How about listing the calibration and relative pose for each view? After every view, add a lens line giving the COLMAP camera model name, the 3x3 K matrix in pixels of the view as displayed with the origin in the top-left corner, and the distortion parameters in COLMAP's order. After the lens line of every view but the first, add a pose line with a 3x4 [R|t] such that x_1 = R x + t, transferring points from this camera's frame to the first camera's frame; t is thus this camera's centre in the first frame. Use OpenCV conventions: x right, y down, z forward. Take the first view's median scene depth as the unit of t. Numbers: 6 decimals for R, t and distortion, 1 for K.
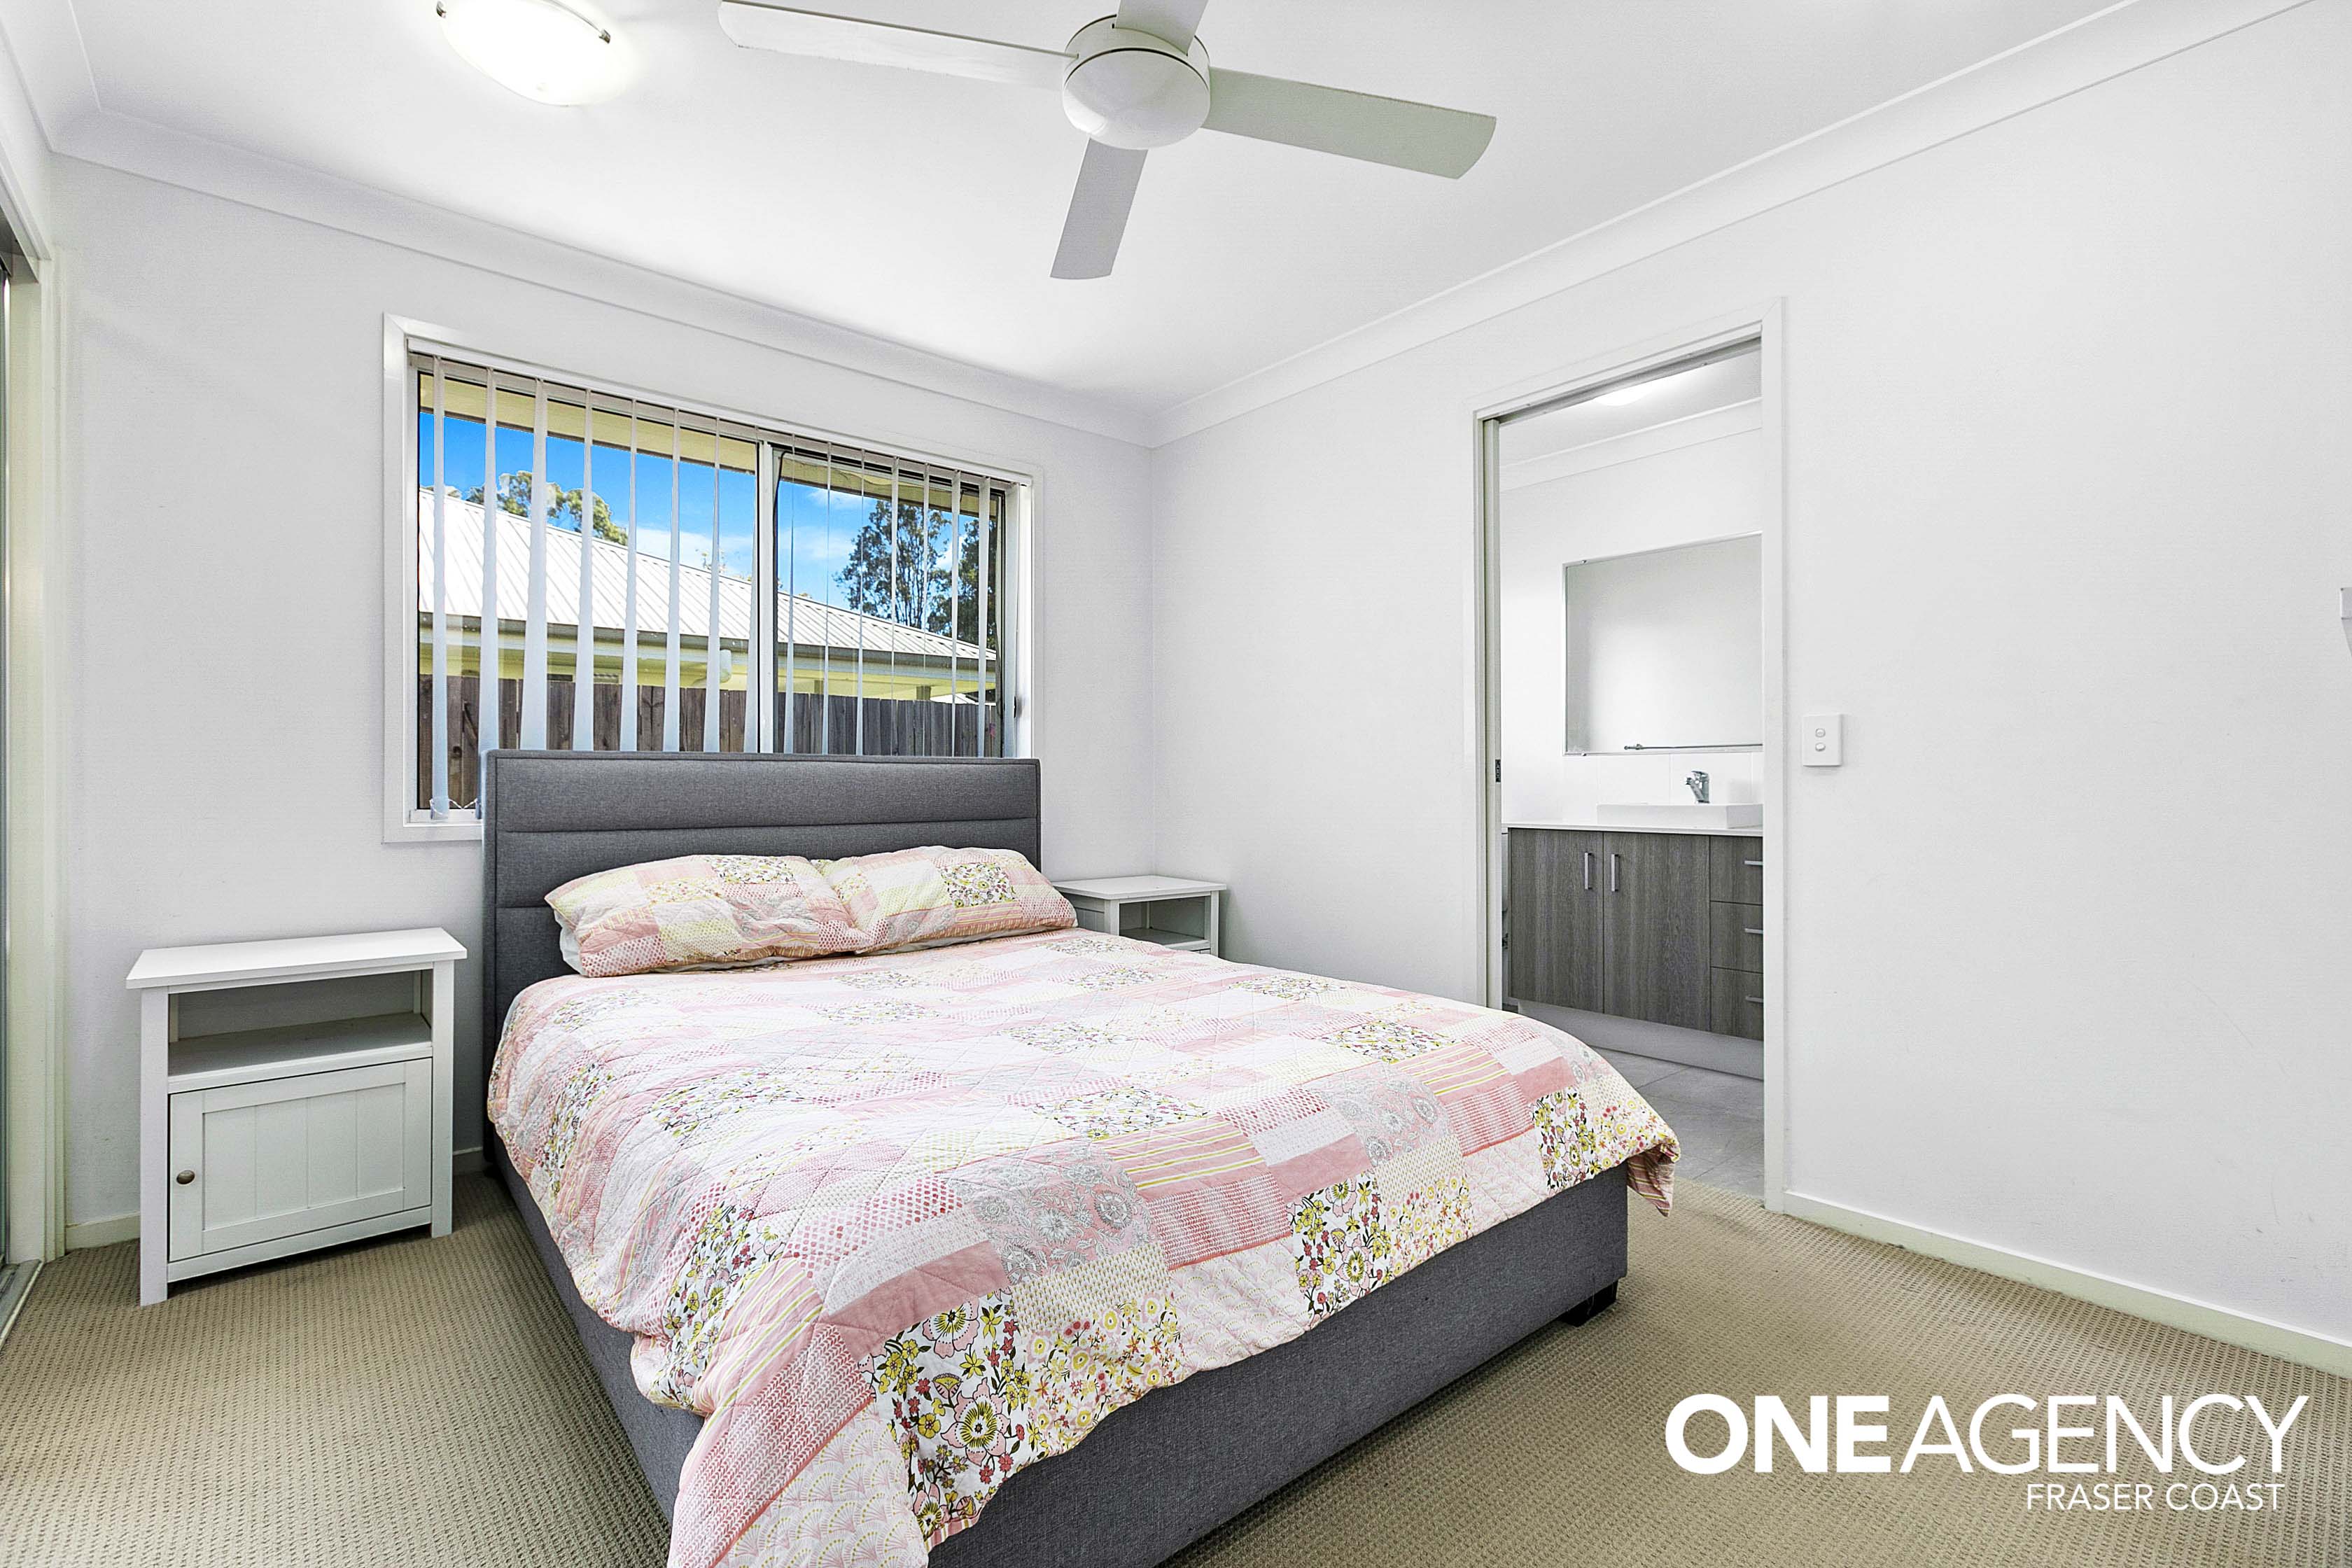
lens RADIAL K [[1053.6, 0, 1180.4], [0, 1053.6, 781.8], [0, 0, 1]] dist [0.001308, 0.000546]
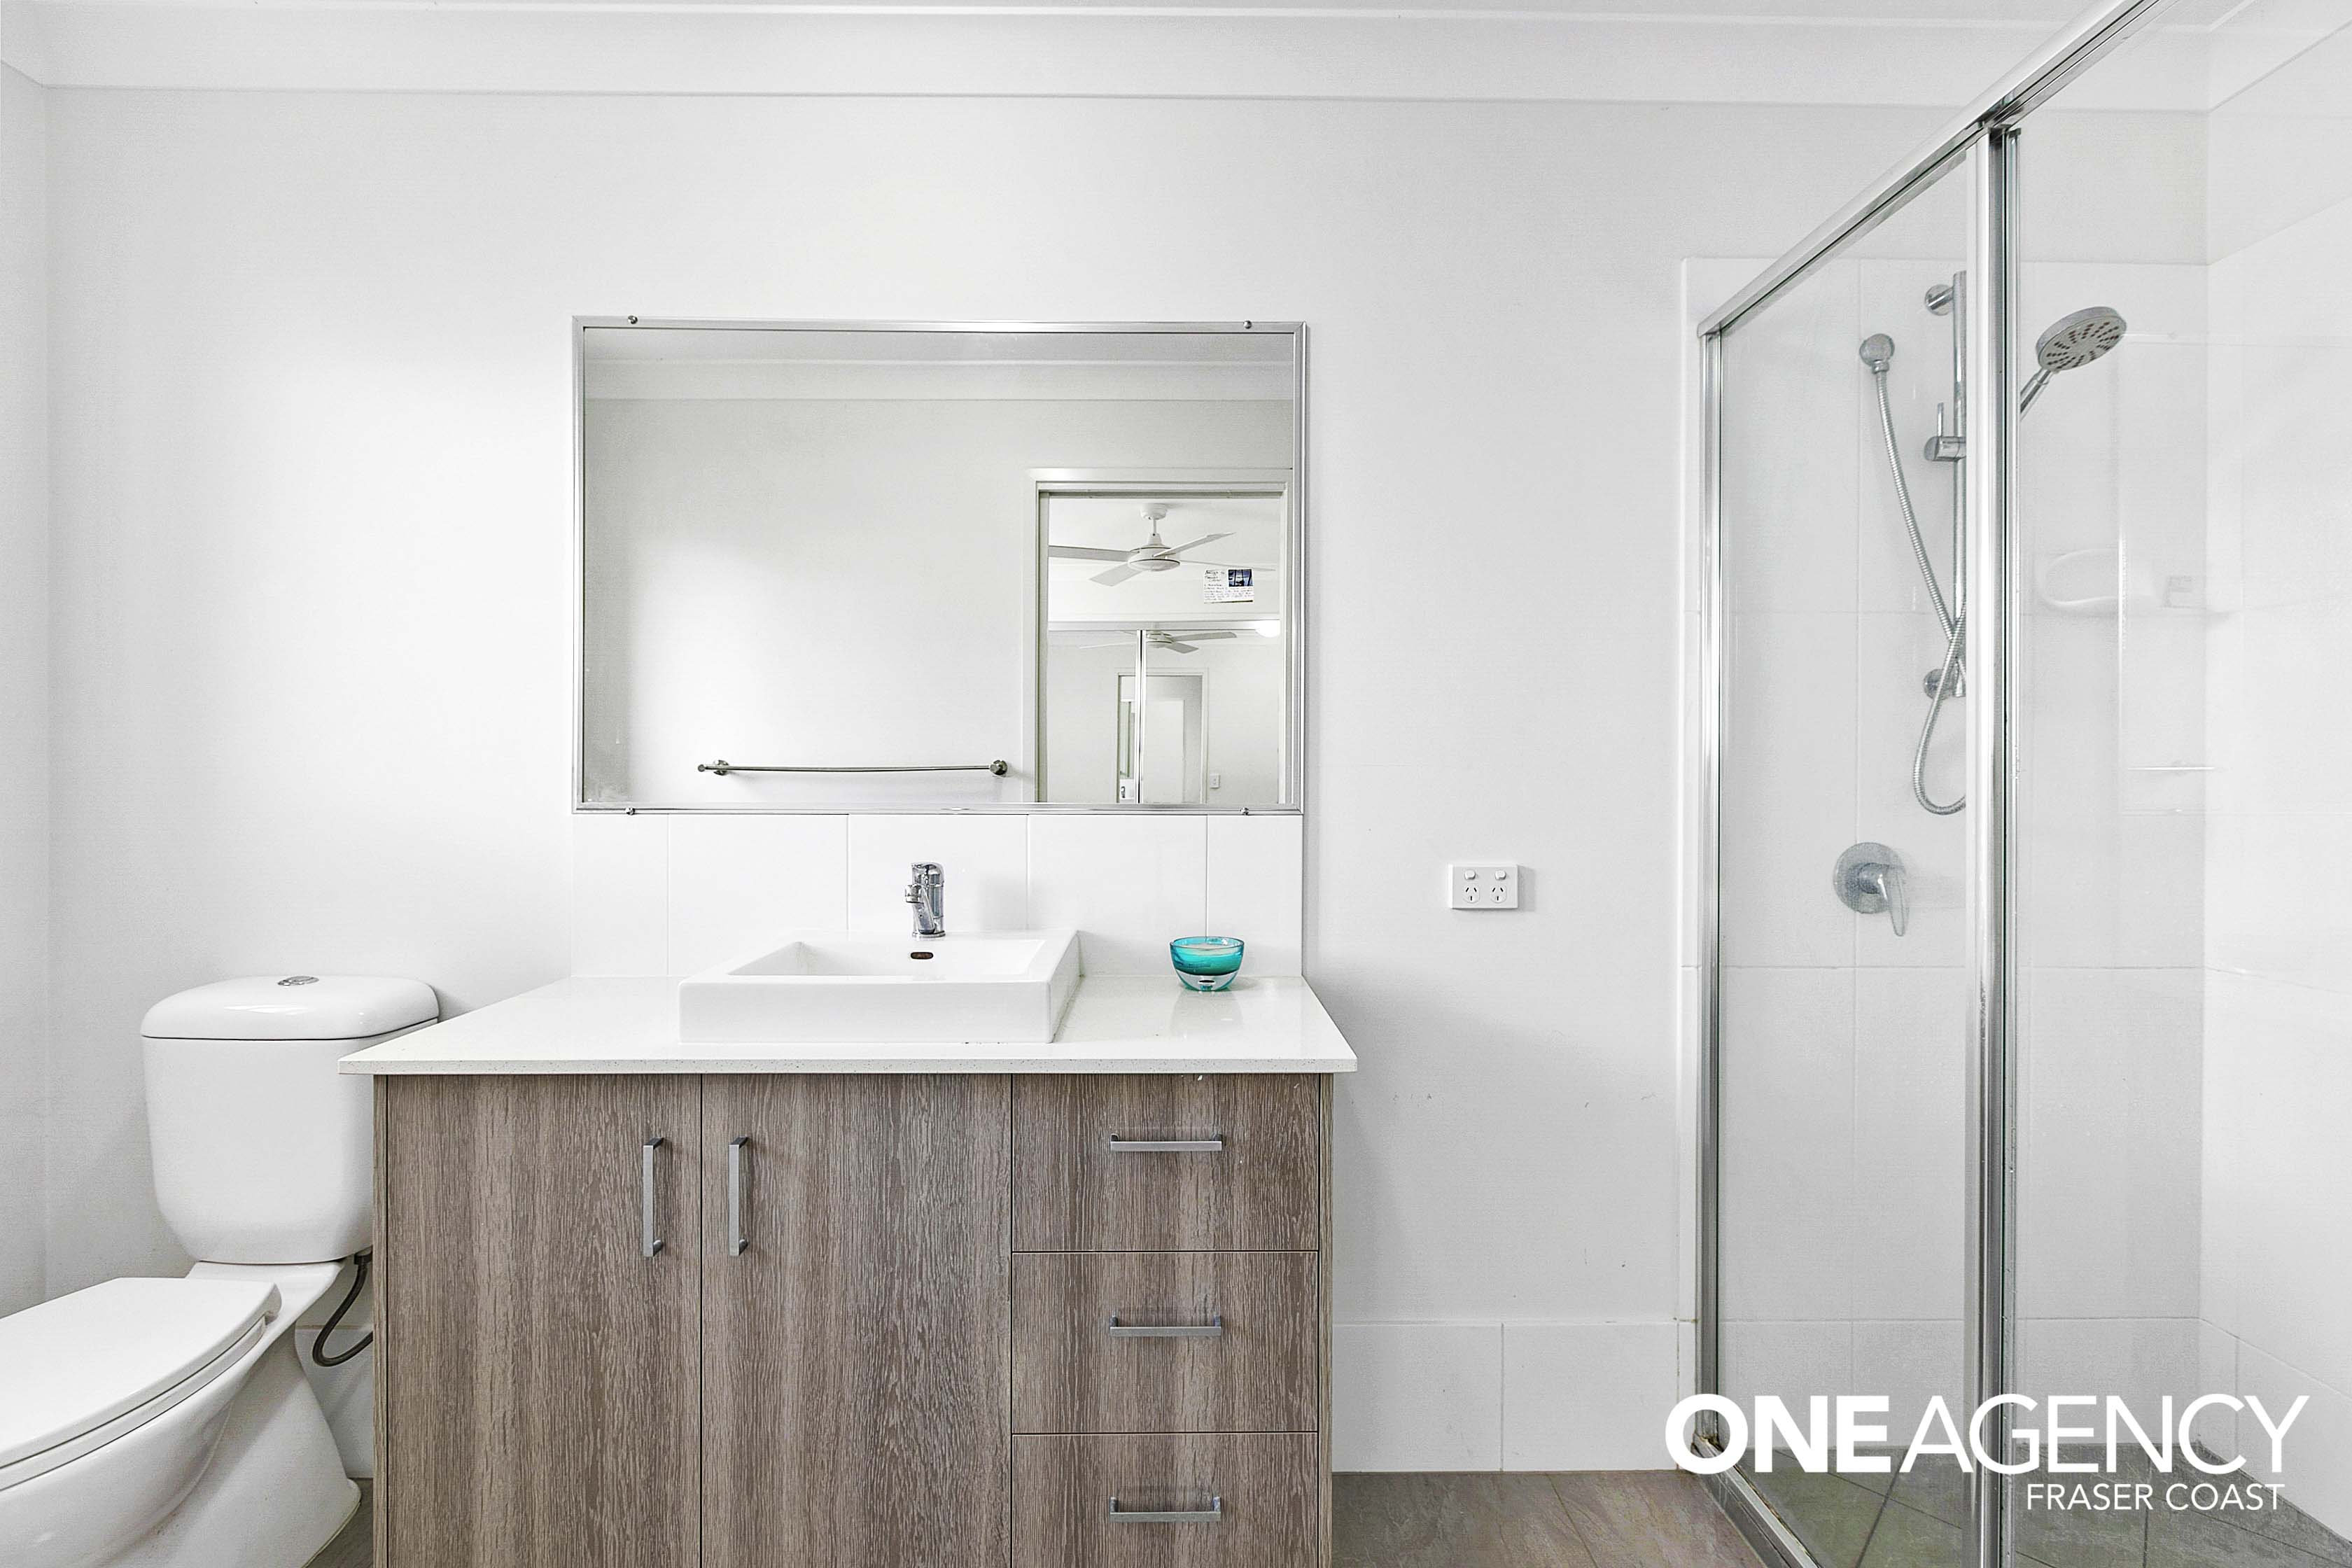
lens RADIAL K [[1053.6, 0, 1179.3], [0, 1053.6, 773.1], [0, 0, 1]] dist [0.001308, 0.000546]
pose [[0.647783, -0.002480, 0.761821, 0.248758], [-0.003092, 0.999978, 0.005884, -0.050293], [-0.761818, -0.006167, 0.647761, 0.678426]]
